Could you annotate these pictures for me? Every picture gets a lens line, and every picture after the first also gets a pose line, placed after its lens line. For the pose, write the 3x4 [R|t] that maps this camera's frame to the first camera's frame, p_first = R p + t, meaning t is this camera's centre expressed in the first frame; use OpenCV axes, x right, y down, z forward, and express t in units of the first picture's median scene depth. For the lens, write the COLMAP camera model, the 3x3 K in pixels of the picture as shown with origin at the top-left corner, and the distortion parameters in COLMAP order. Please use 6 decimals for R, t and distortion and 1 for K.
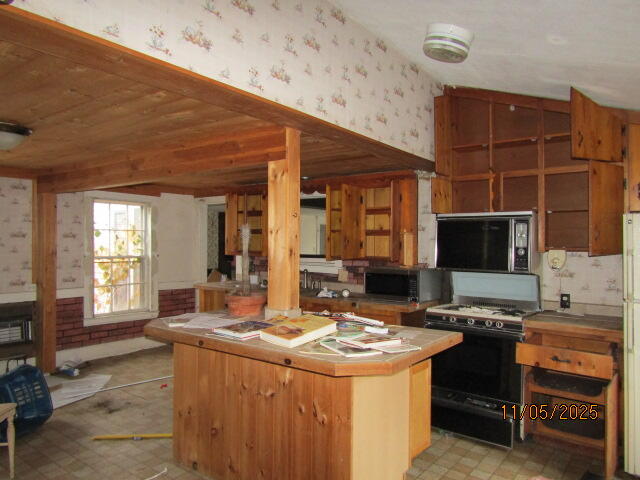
lens RADIAL K [[456.5, 0, 318.8], [0, 456.5, 241.8], [0, 0, 1]] dist [-0.004001, -0.006226]
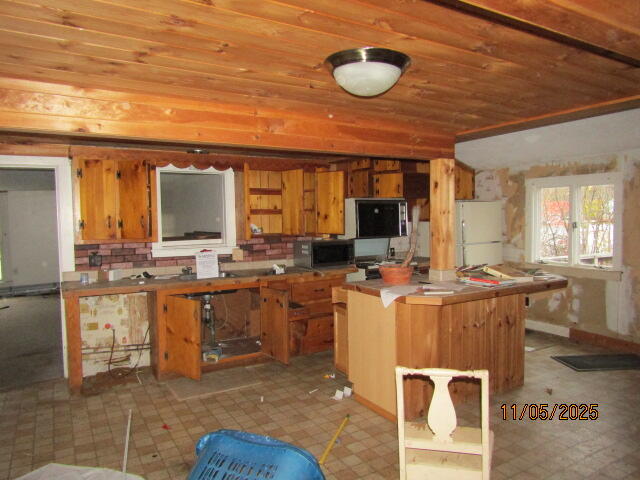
lens RADIAL K [[456.5, 0, 318.8], [0, 456.5, 241.8], [0, 0, 1]] dist [-0.004001, -0.006226]
pose [[0.382221, -0.066297, 0.921690, -0.825567], [0.018465, 0.997772, 0.064112, -0.015392], [-0.923886, -0.007486, 0.382594, 0.464857]]
